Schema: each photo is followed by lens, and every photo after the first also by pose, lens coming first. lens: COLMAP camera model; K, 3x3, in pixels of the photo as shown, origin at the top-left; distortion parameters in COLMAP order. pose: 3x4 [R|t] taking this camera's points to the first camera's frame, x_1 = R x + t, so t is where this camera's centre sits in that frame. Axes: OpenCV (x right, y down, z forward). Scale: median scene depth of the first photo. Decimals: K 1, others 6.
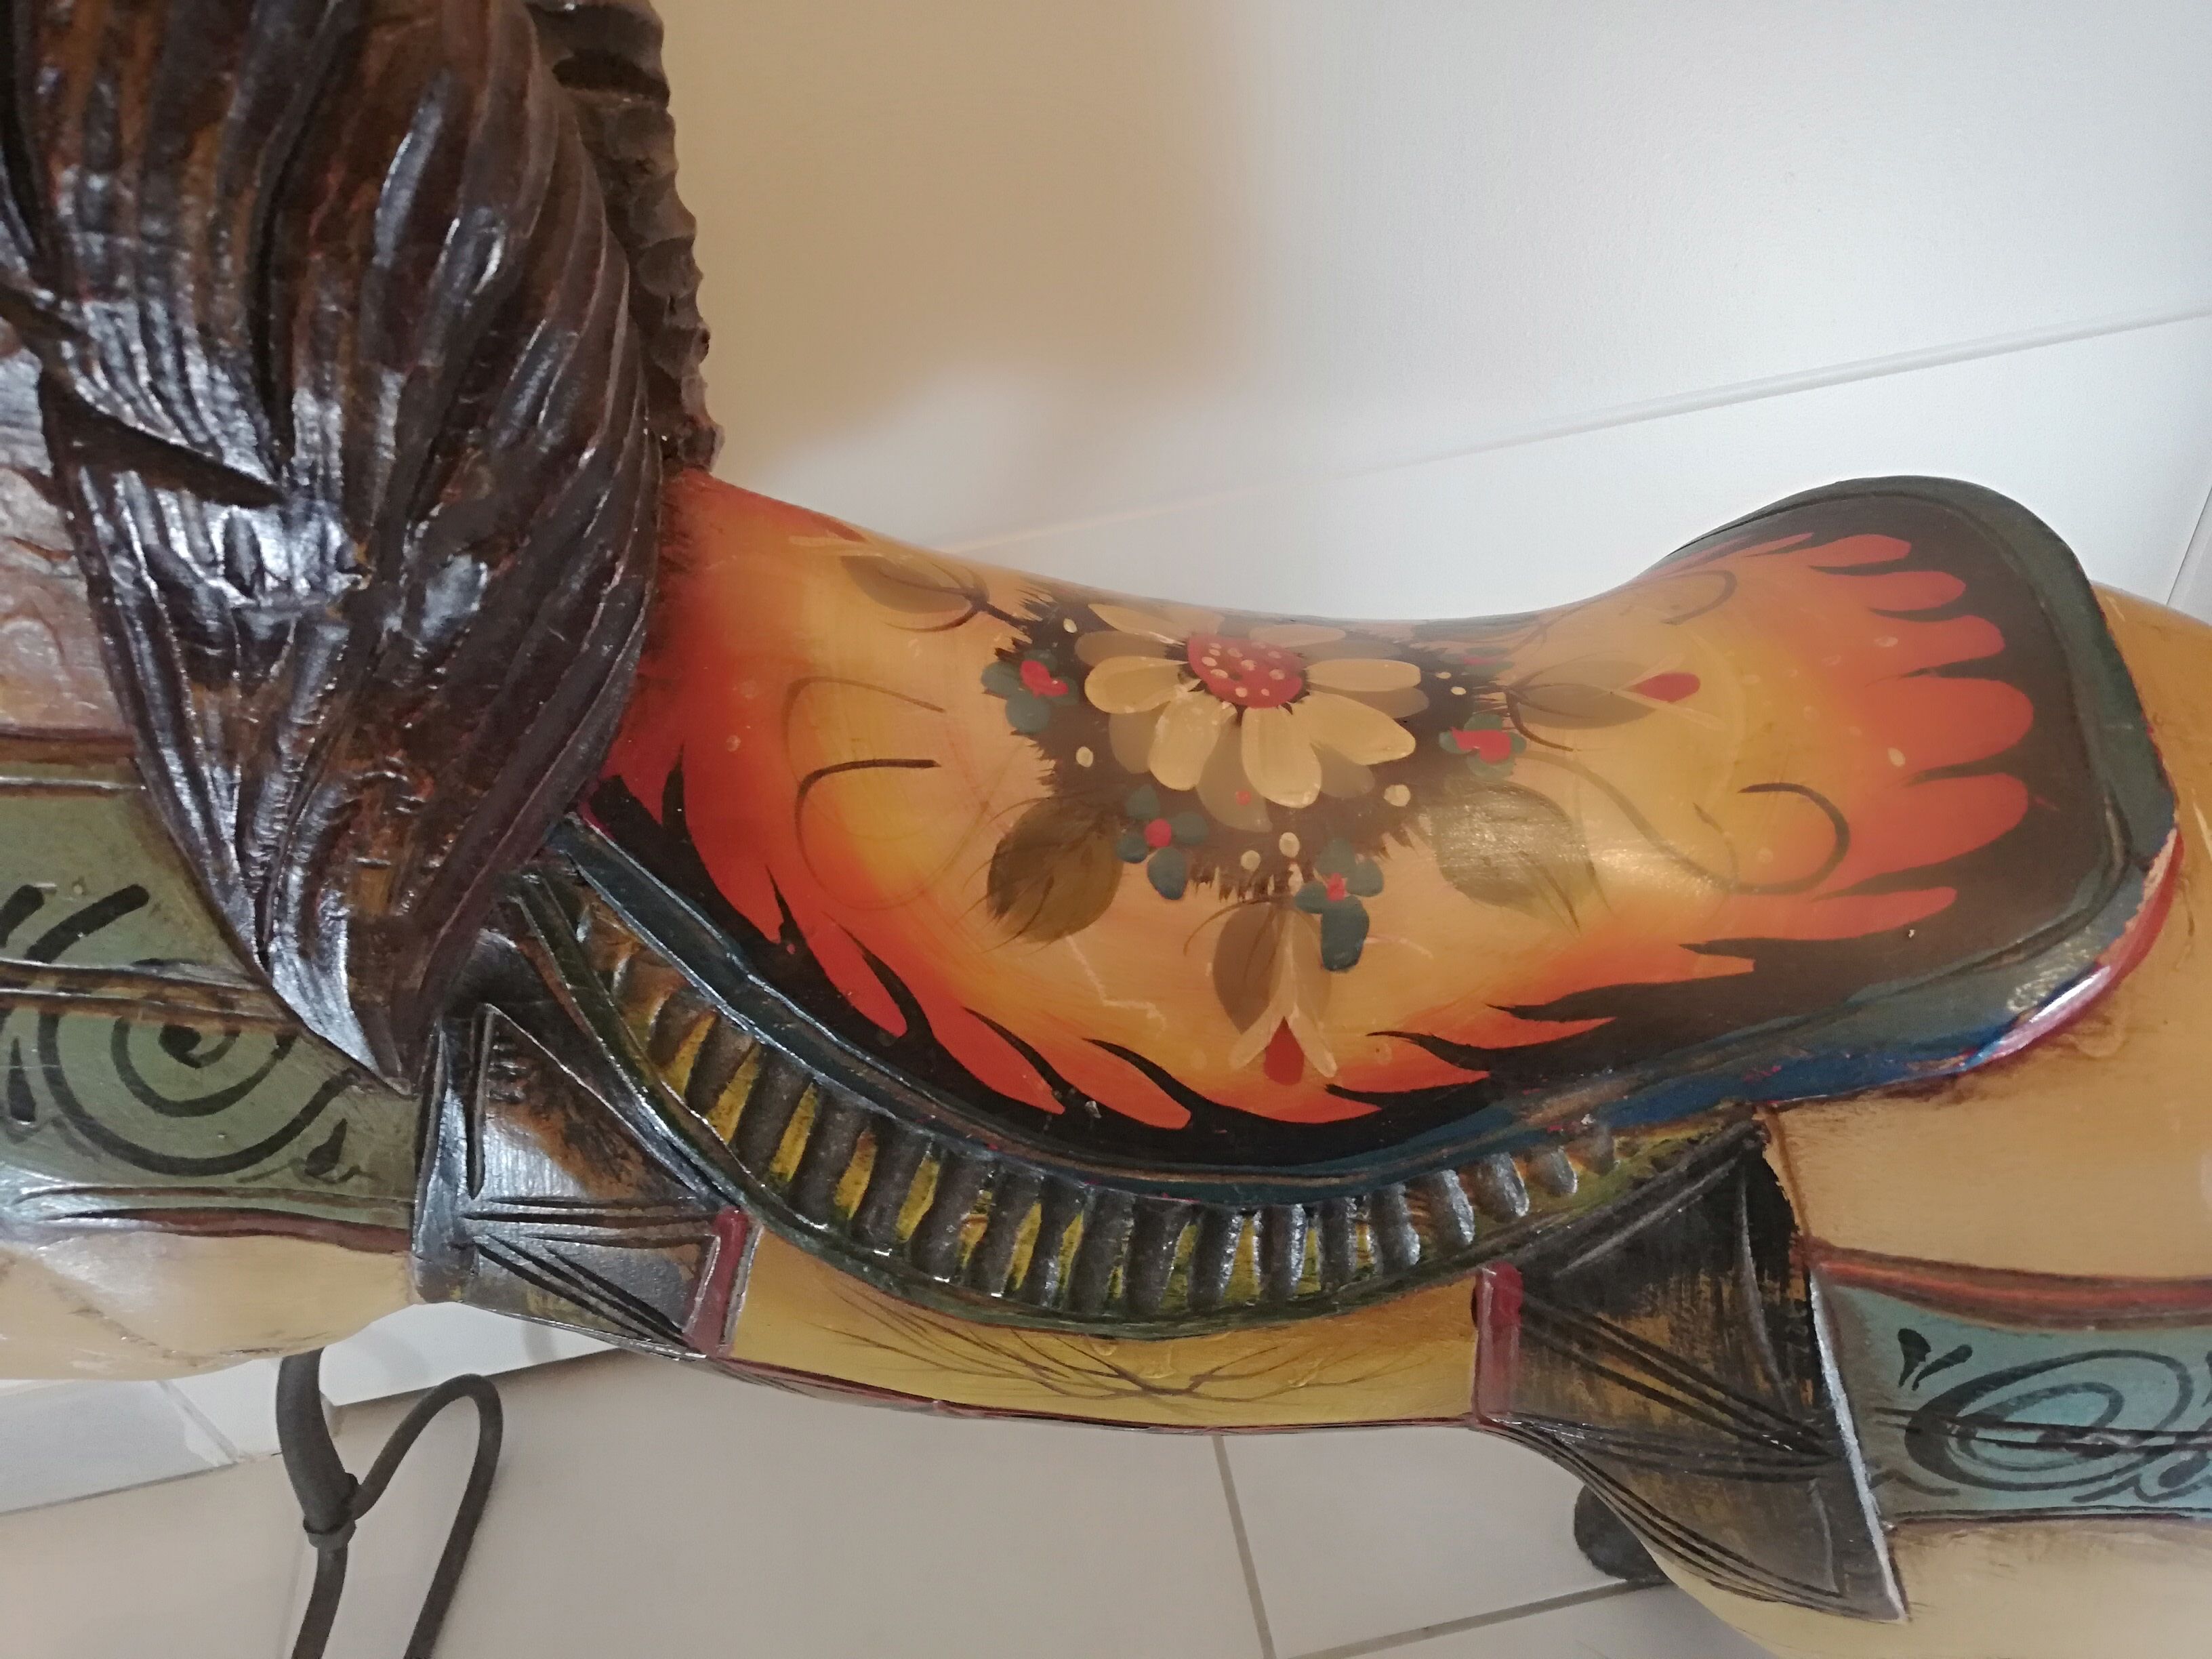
lens RADIAL K [[1690.6, 0, 1106.0], [0, 1690.6, 829.5], [0, 0, 1]] dist [0.059721, -0.129935]
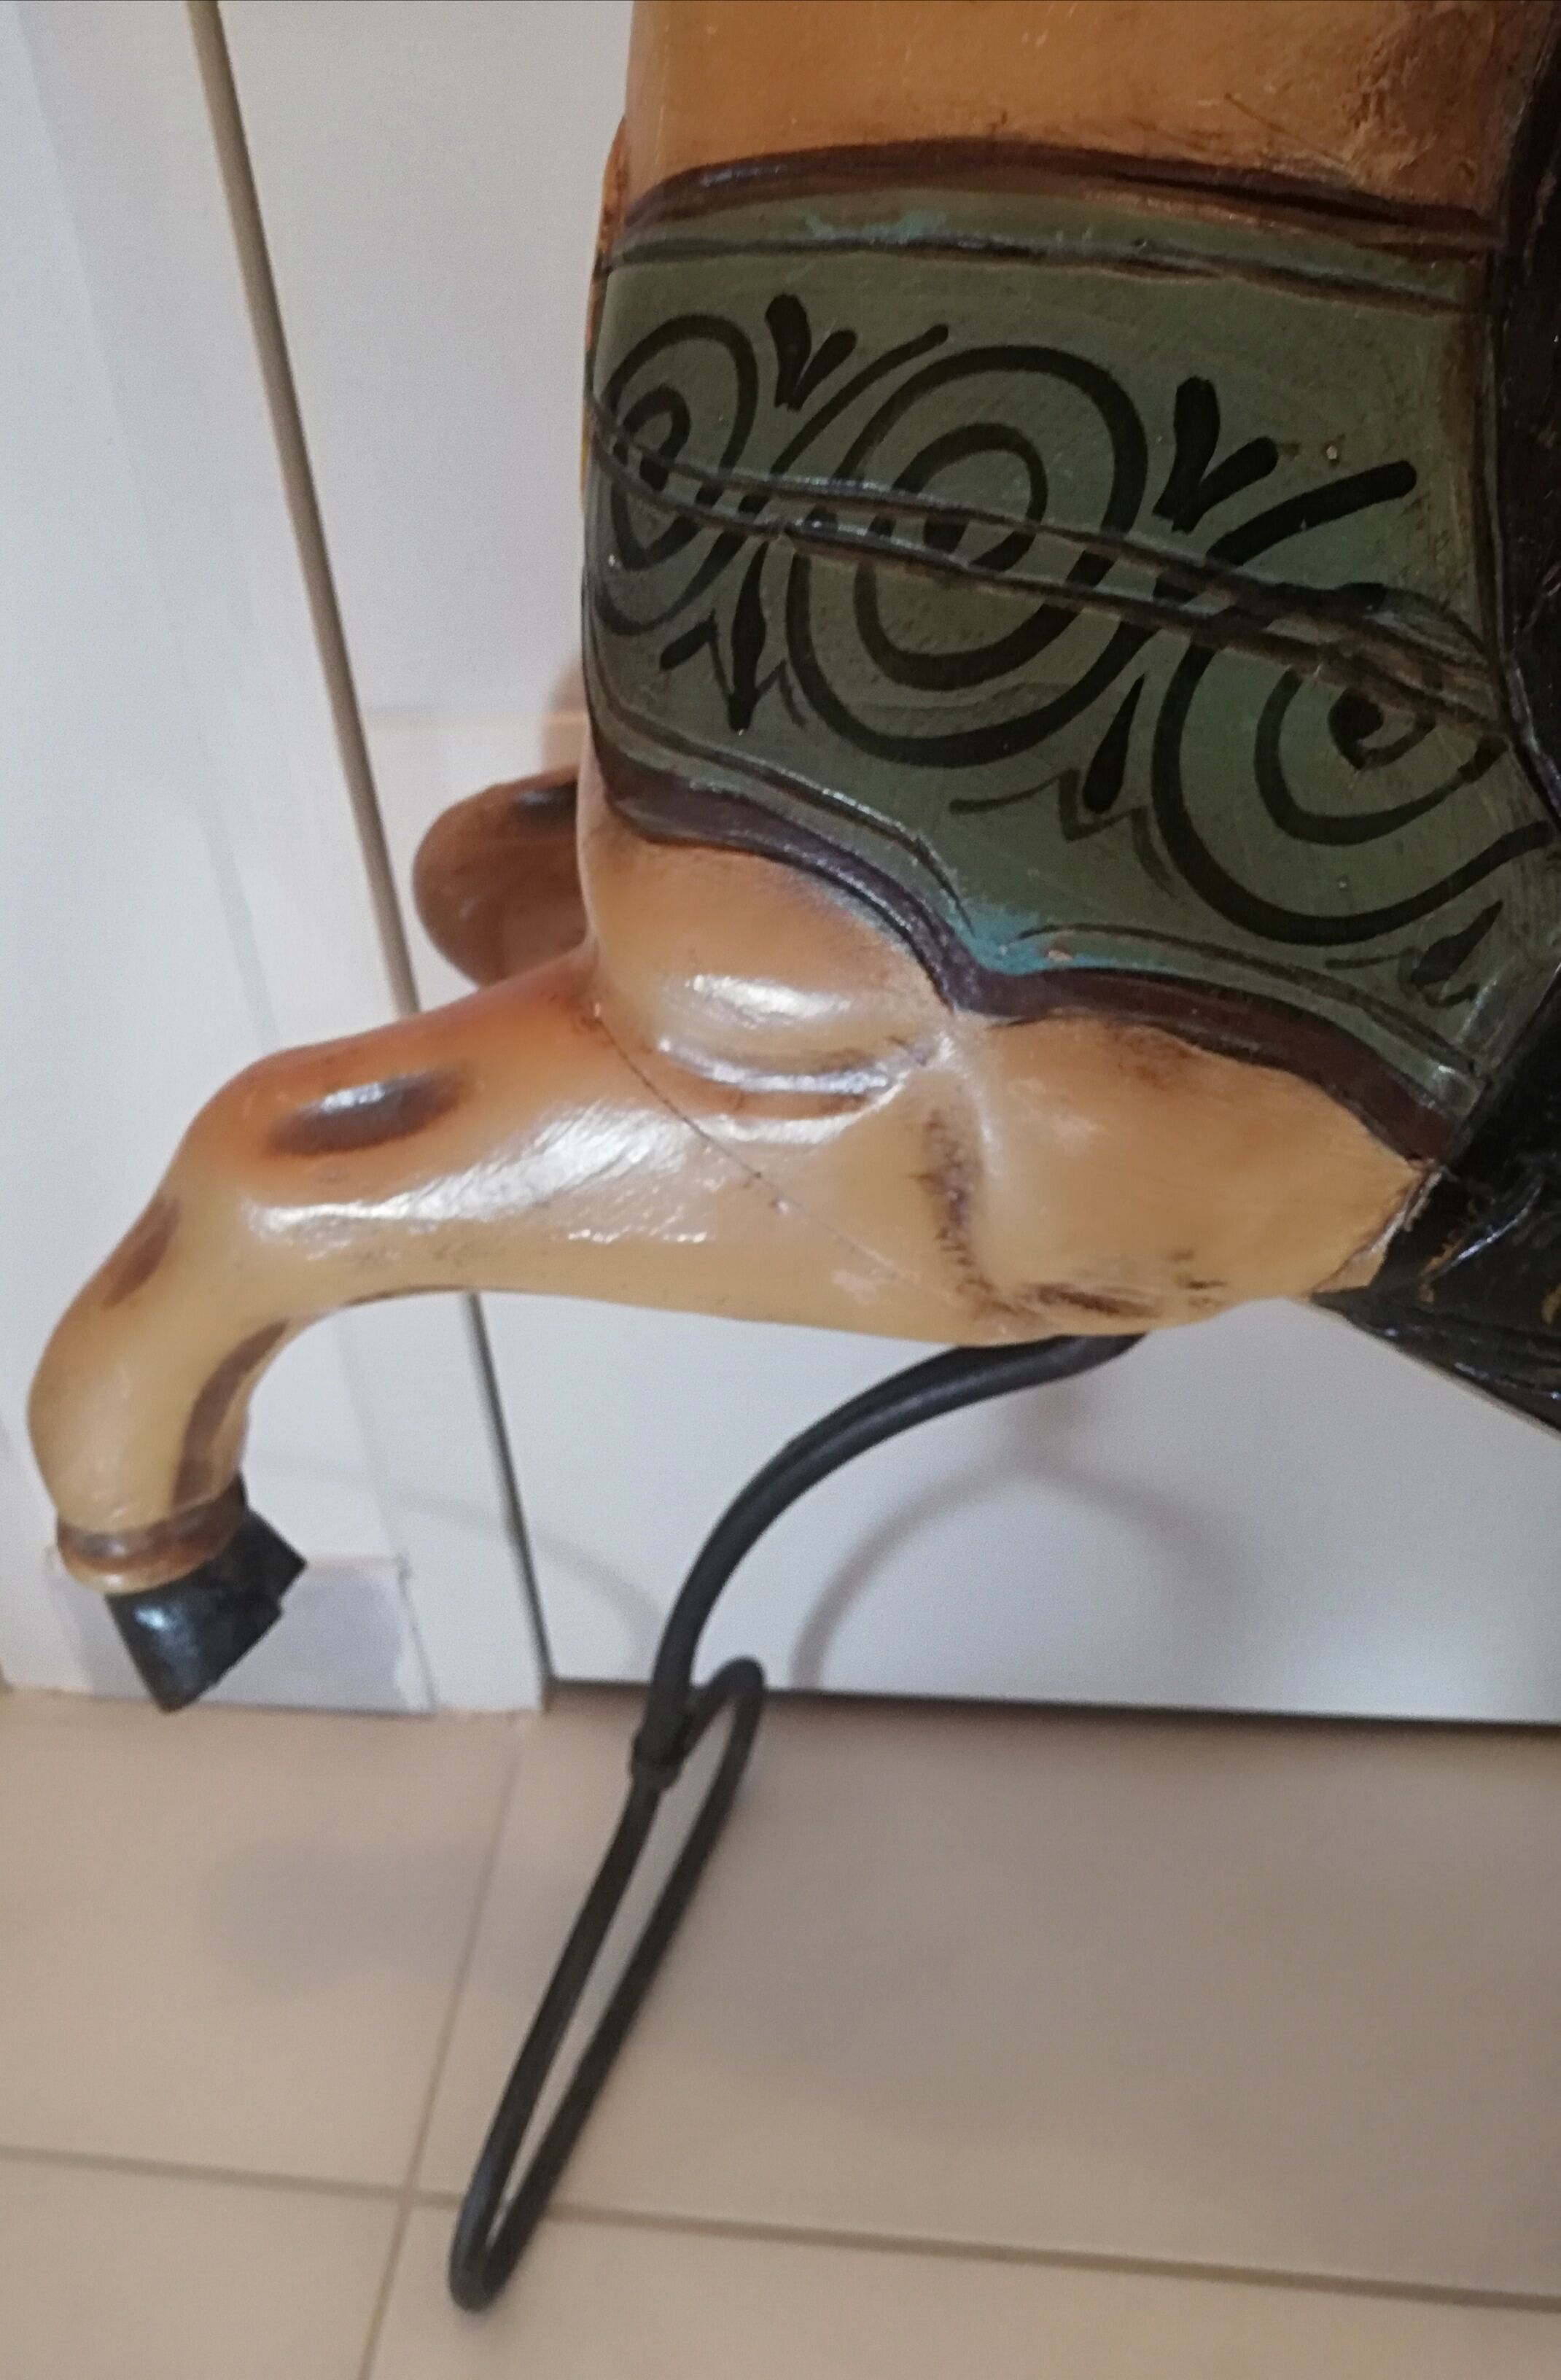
lens RADIAL K [[1858.9, 0, 681.1], [0, 1858.9, 1188.1], [0, 0, 1]] dist [0.038839, -0.111109]
pose [[0.952513, 0.185969, -0.241109, -0.588486], [-0.210186, 0.974487, -0.078721, 0.437194], [0.220318, 0.125661, 0.967300, 0.202549]]
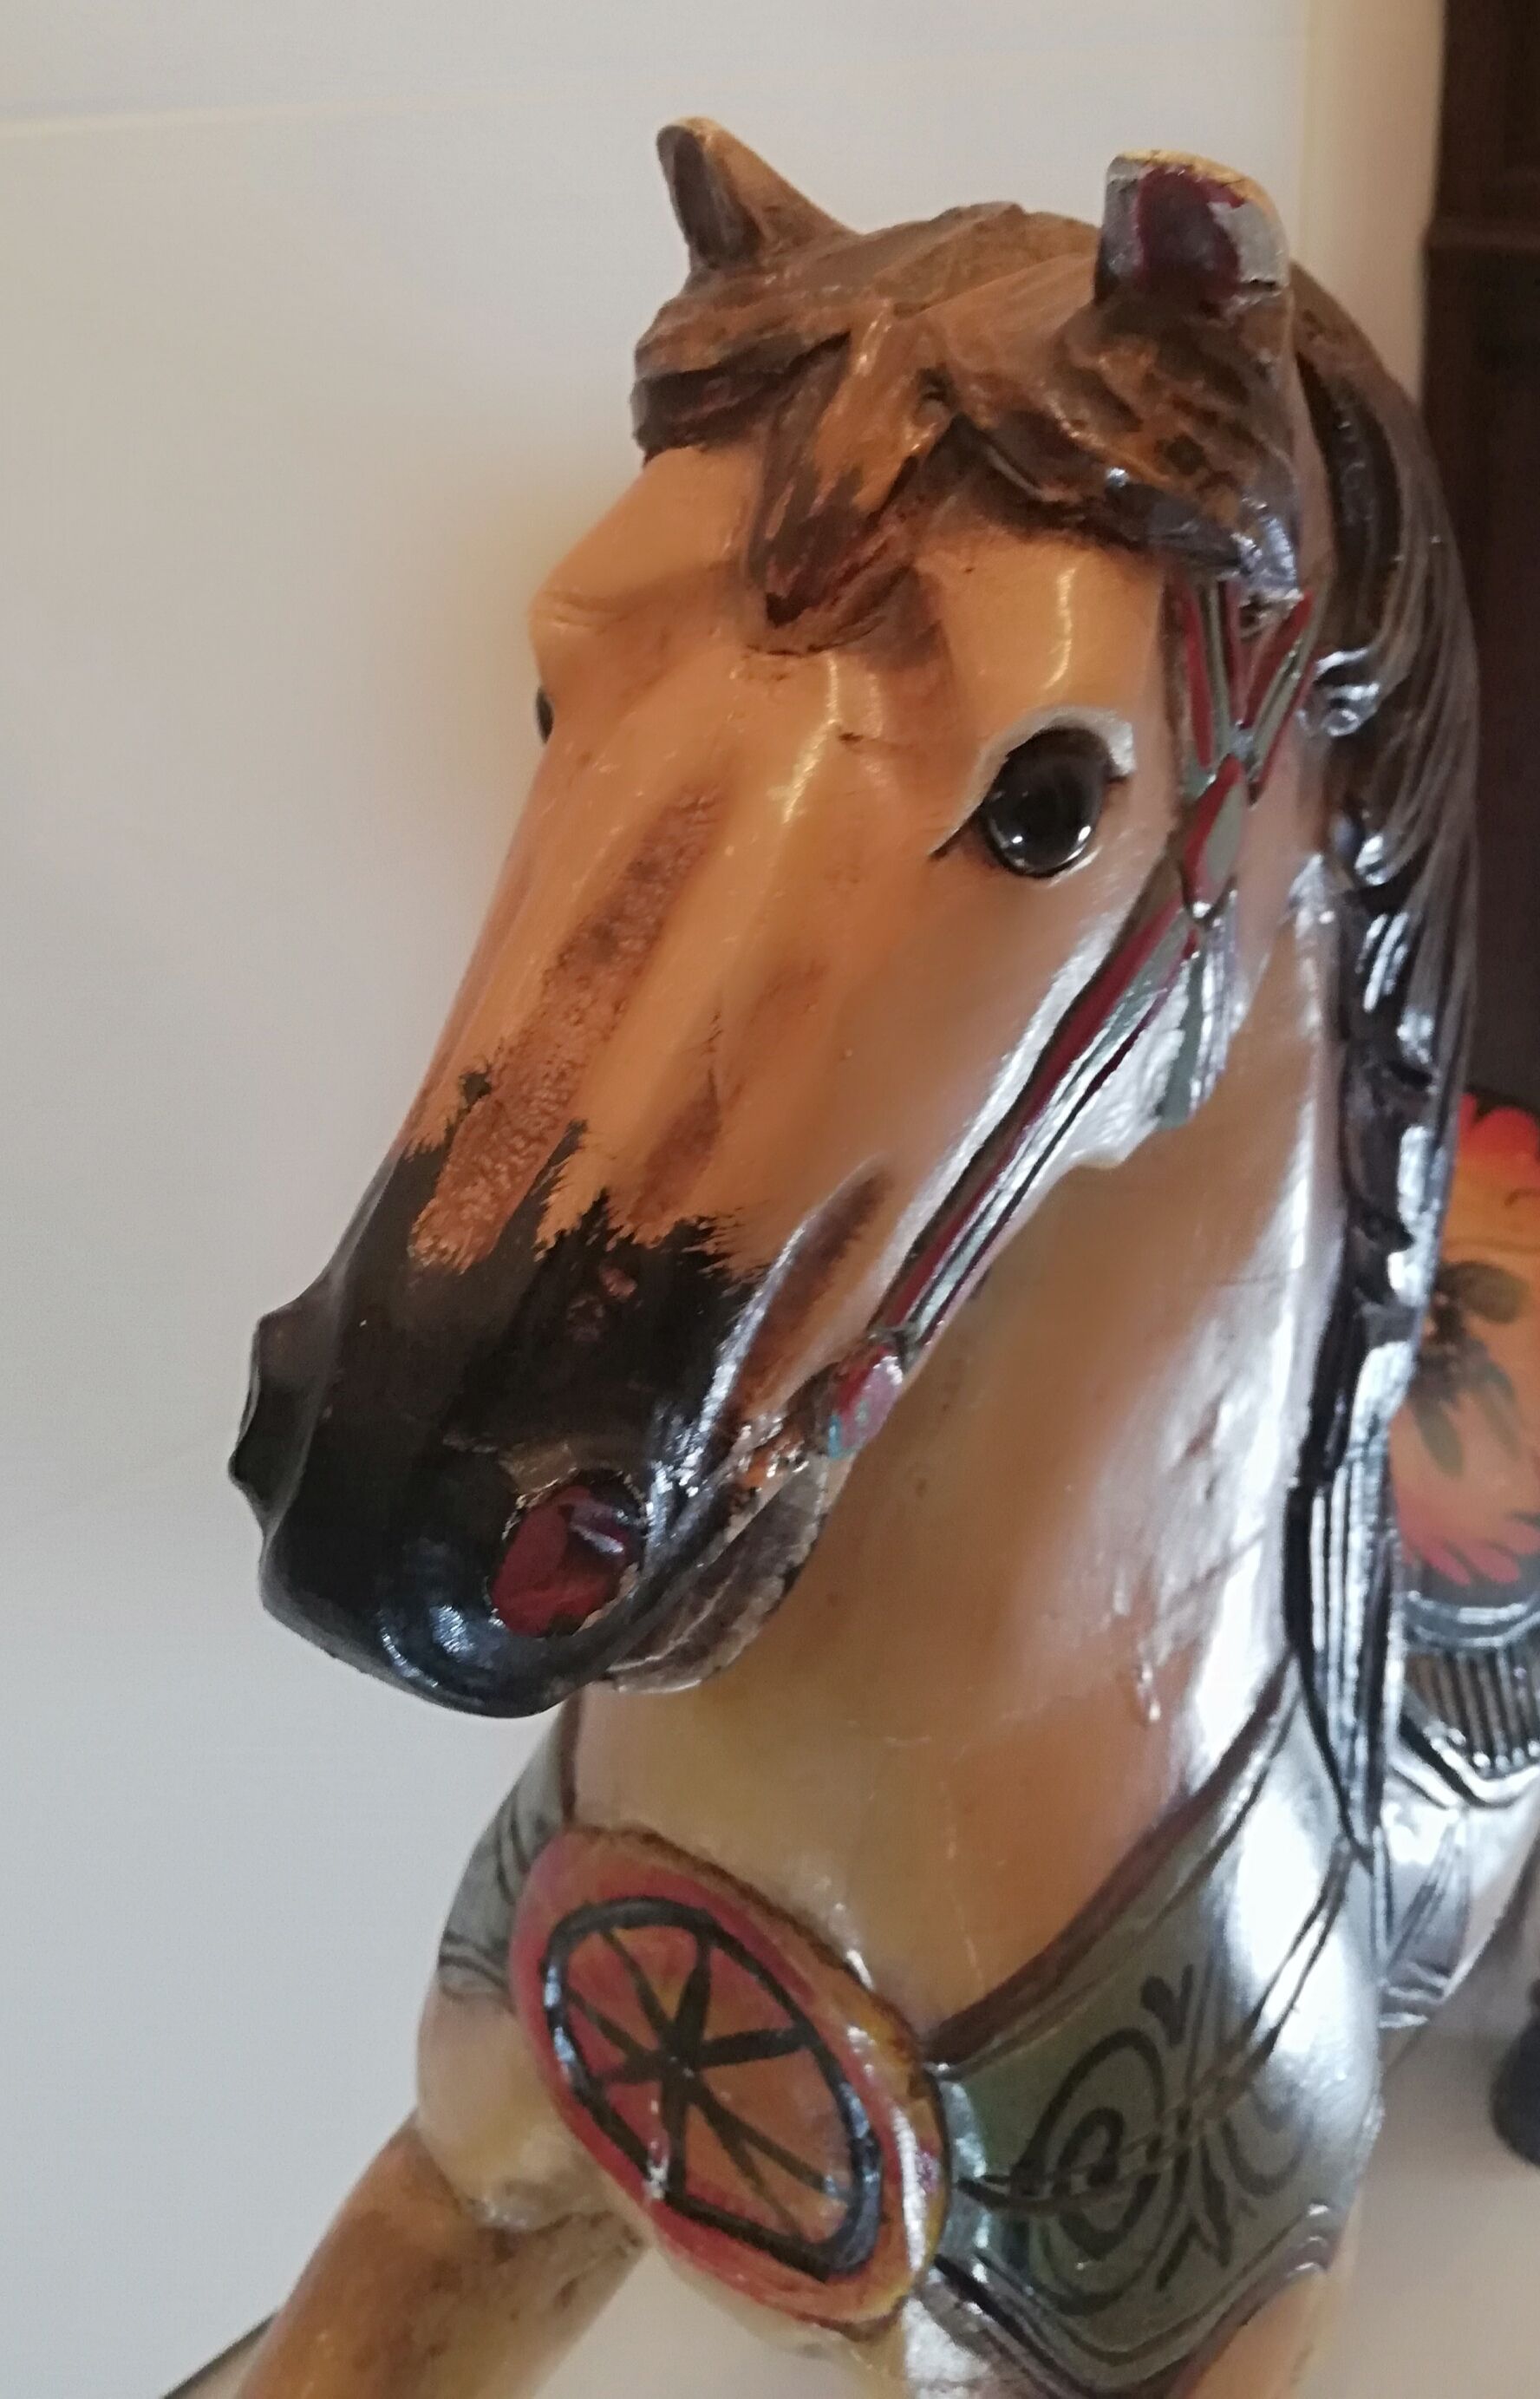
lens RADIAL K [[2138.2, 0, 763.9], [0, 2138.2, 986.3], [0, 0, 1]] dist [0.017907, -0.075915]
pose [[0.480913, -0.275014, 0.832520, -1.729885], [0.589201, 0.804537, -0.074587, -0.483898], [-0.649280, 0.526391, 0.548951, 0.160167]]
